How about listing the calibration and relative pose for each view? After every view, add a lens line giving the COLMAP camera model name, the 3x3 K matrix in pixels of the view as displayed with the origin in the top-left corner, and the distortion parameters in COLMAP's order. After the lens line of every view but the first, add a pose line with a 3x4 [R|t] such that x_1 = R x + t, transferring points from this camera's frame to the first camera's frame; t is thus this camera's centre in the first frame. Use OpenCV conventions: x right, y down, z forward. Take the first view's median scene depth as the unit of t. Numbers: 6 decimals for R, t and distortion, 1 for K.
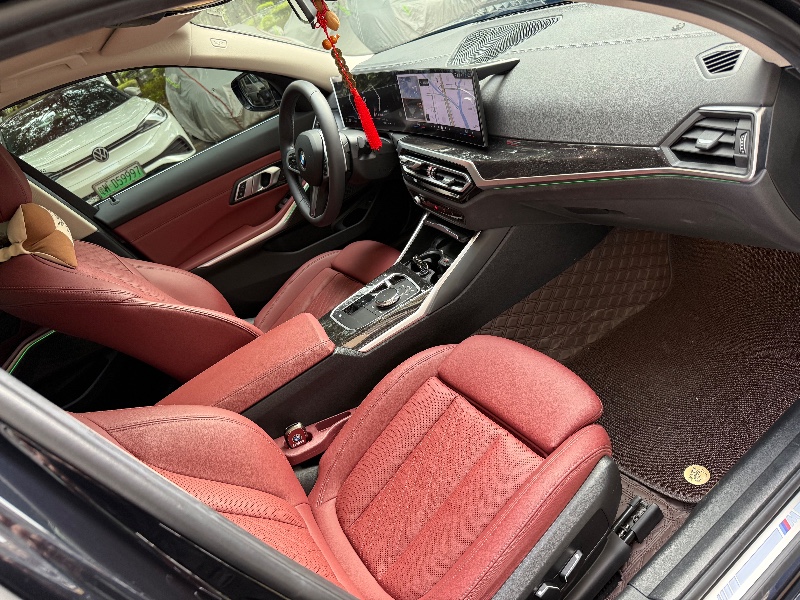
lens RADIAL K [[559.1, 0, 403.6], [0, 559.1, 305.5], [0, 0, 1]] dist [0.121396, -0.223236]
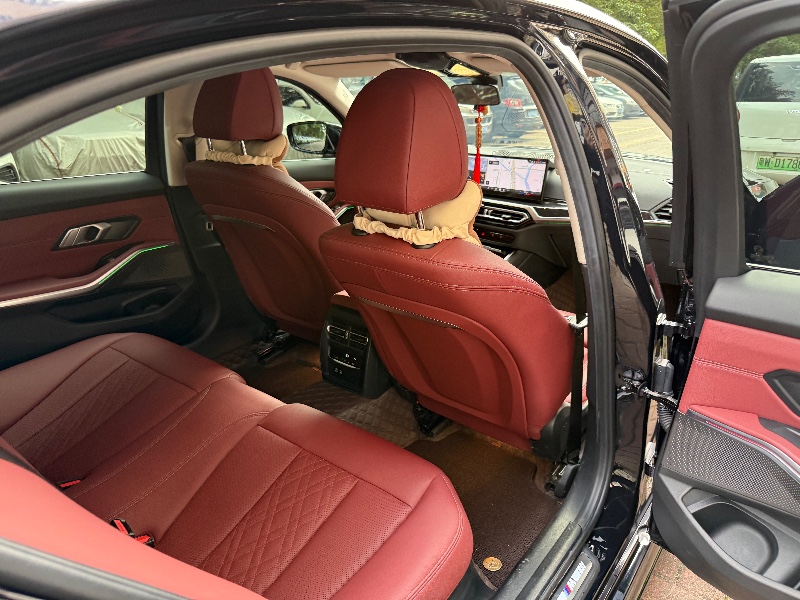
lens RADIAL K [[559.1, 0, 403.6], [0, 559.1, 305.5], [0, 0, 1]] dist [0.121396, -0.223236]
pose [[0.874712, 0.248975, 0.415802, -0.765580], [-0.130589, 0.947303, -0.292513, 0.527272], [-0.466719, 0.201566, 0.861130, -0.253508]]
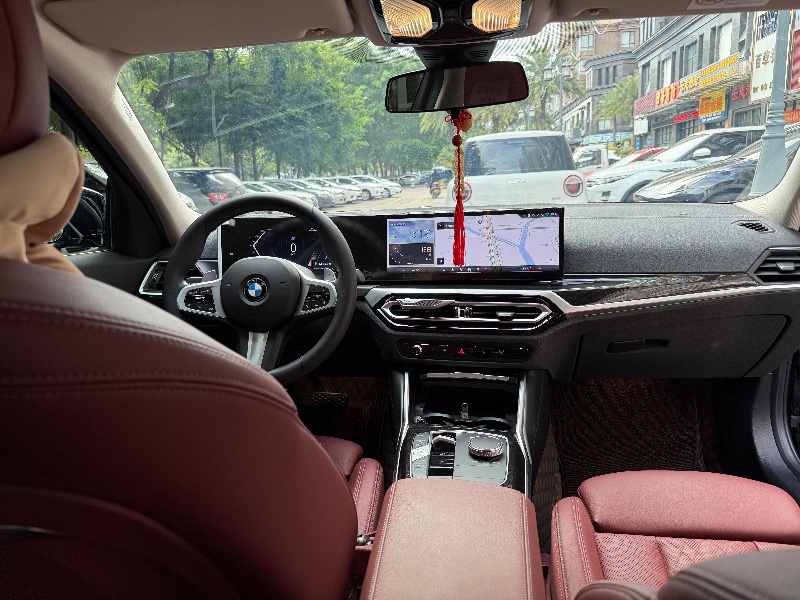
lens RADIAL K [[566.1, 0, 406.7], [0, 566.1, 295.1], [0, 0, 1]] dist [0.059524, -0.076498]
pose [[0.615648, 0.212013, 0.758965, -0.678149], [0.231497, 0.871971, -0.431364, 0.108352], [-0.753251, 0.441267, 0.487747, 0.590977]]
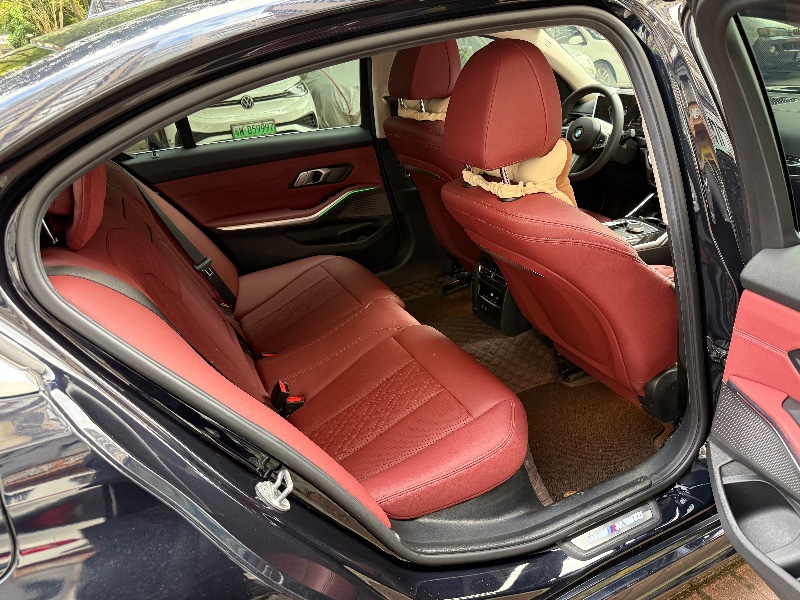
lens RADIAL K [[566.1, 0, 406.7], [0, 566.1, 295.1], [0, 0, 1]] dist [0.059524, -0.076498]
pose [[0.942565, 0.333809, 0.011962, -0.529743], [-0.330645, 0.937512, -0.108375, 0.506226], [-0.047392, 0.098196, 0.994038, -0.494701]]
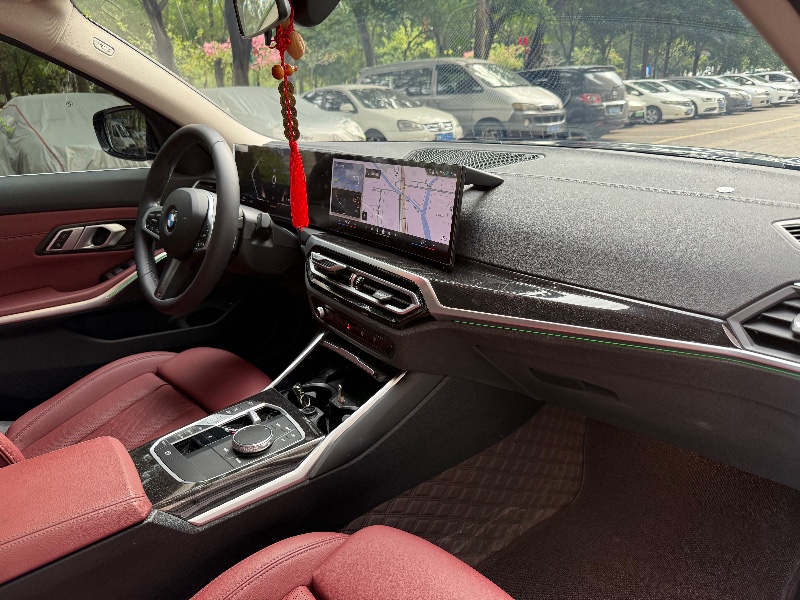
lens RADIAL K [[566.1, 0, 406.7], [0, 566.1, 295.1], [0, 0, 1]] dist [0.059524, -0.076498]
pose [[0.920522, 0.271765, 0.280683, -0.091698], [-0.186246, 0.936787, -0.296213, -0.007137], [-0.343441, 0.220394, 0.912948, 0.278055]]
